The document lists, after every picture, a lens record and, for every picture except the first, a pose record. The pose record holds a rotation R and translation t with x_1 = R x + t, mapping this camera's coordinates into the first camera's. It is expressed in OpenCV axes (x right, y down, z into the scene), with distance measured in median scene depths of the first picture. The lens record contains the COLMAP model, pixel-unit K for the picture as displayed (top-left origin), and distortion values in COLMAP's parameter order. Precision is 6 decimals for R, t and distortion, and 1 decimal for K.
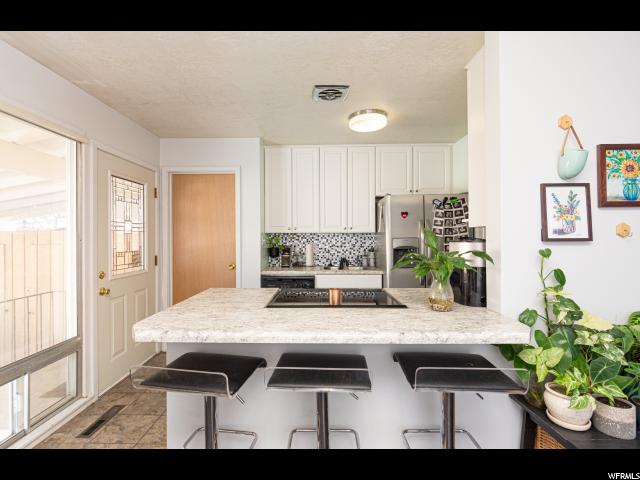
lens RADIAL K [[301.2, 0, 314.0], [0, 301.2, 238.8], [0, 0, 1]] dist [-0.001455, -0.000071]
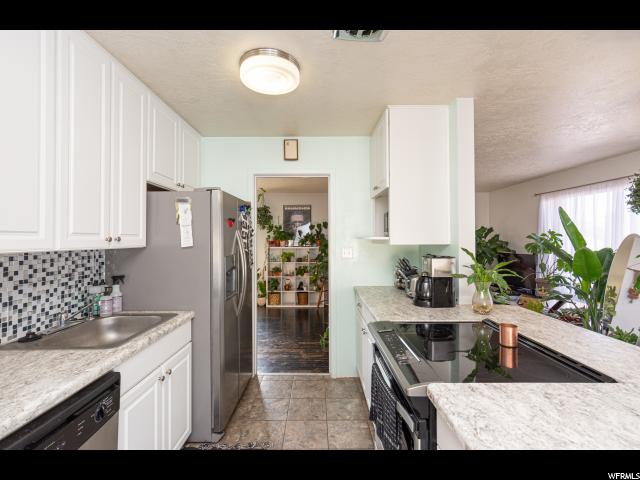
lens RADIAL K [[291.4, 0, 317.4], [0, 291.4, 237.3], [0, 0, 1]] dist [0.002443, 0.000320]
pose [[0.010459, 0.012830, 0.999863, -0.379712], [0.008017, 0.999884, -0.012914, -0.035399], [-0.999913, 0.008151, 0.010355, 0.789818]]
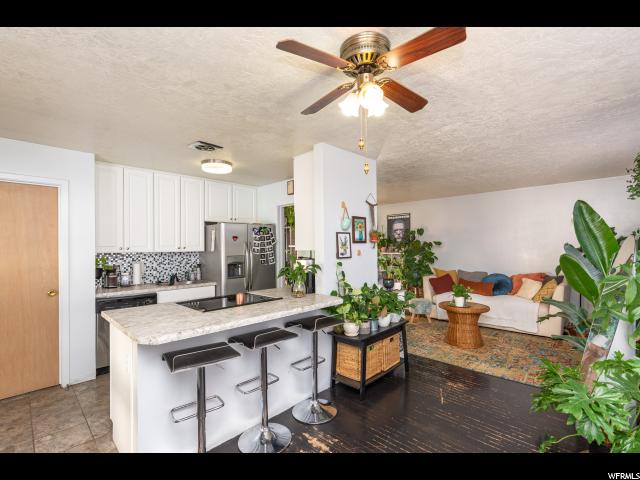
lens RADIAL K [[292.6, 0, 318.0], [0, 292.6, 245.7], [0, 0, 1]] dist [0.000959, 0.000124]
pose [[0.685879, 0.000793, 0.727715, -0.391341], [0.012236, 0.999845, -0.012622, -0.026628], [-0.727612, 0.017561, 0.685764, -0.155038]]
